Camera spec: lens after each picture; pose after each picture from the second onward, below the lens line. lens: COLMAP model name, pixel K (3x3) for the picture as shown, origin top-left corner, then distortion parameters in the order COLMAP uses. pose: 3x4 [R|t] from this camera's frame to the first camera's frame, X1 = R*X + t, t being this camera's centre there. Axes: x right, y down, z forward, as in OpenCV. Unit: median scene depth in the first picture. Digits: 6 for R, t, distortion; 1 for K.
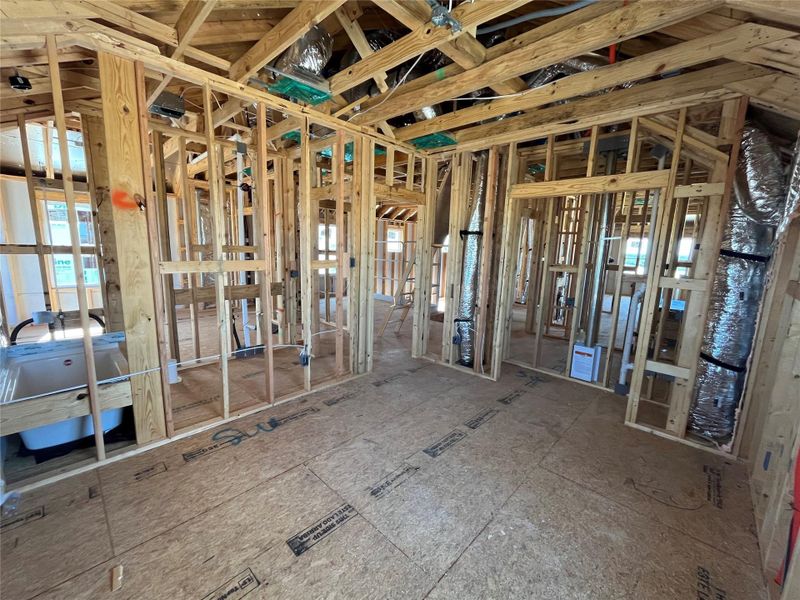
lens RADIAL K [[327.5, 0, 398.4], [0, 327.5, 301.0], [0, 0, 1]] dist [-0.002093, -0.000299]
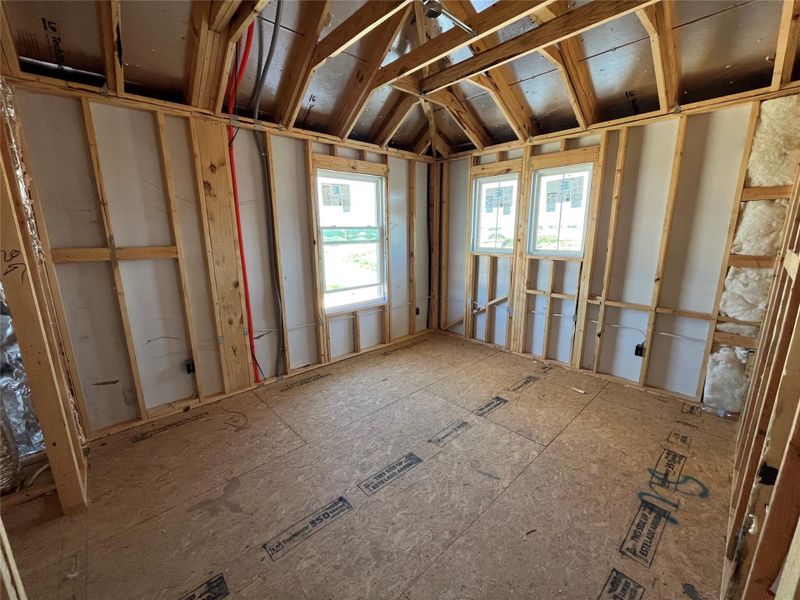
lens RADIAL K [[327.5, 0, 398.4], [0, 327.5, 301.0], [0, 0, 1]] dist [-0.002093, -0.000299]
pose [[-0.998067, -0.038154, 0.049063, 0.107432], [-0.016588, 0.924282, 0.381349, -0.248200], [-0.059898, 0.379798, -0.923128, 1.579117]]
